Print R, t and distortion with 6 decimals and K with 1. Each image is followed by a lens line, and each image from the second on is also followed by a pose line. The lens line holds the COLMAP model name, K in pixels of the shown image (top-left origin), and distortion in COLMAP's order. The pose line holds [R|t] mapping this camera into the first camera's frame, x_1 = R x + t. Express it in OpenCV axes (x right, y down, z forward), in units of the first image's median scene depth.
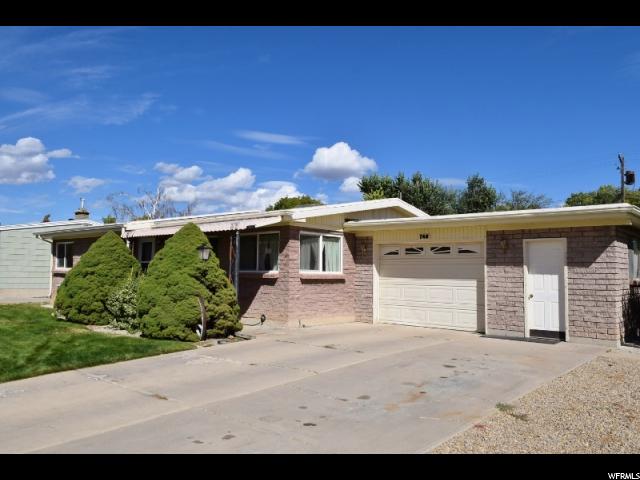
lens RADIAL K [[494.8, 0, 322.1], [0, 494.8, 245.7], [0, 0, 1]] dist [-0.029664, 0.016654]
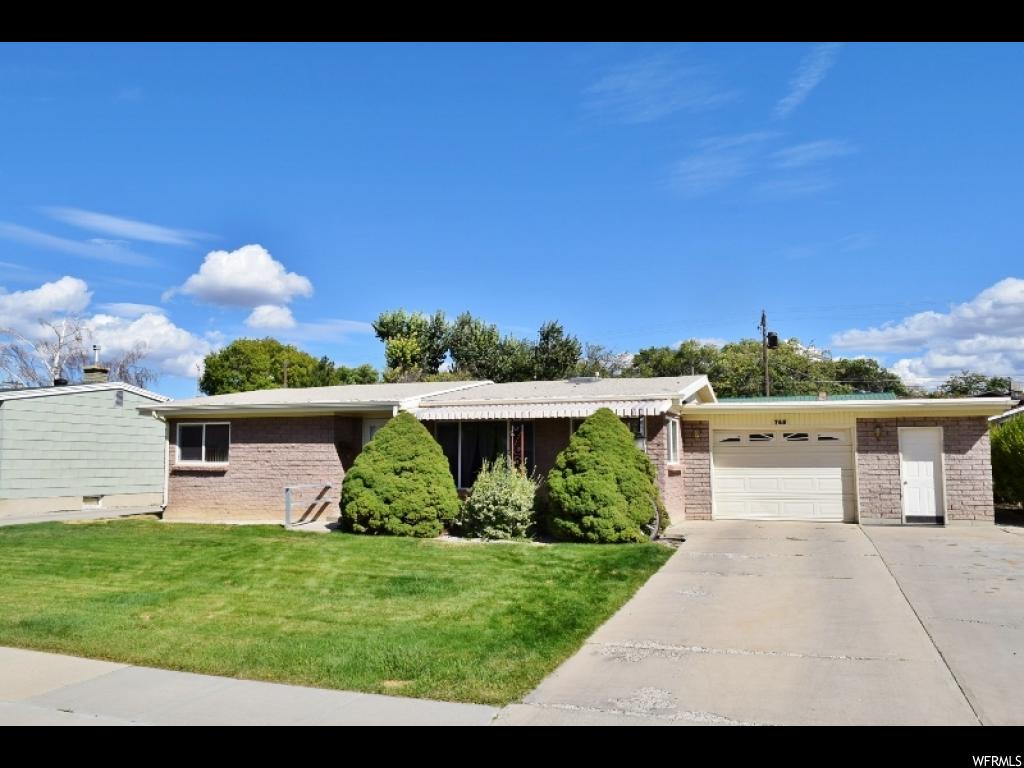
lens RADIAL K [[791.6, 0, 504.2], [0, 791.6, 380.9], [0, 0, 1]] dist [-0.029664, 0.016654]
pose [[0.931763, 0.021881, 0.362407, -0.768618], [-0.005480, 0.998916, -0.046220, -0.023377], [-0.363026, 0.041080, 0.930873, -0.181266]]
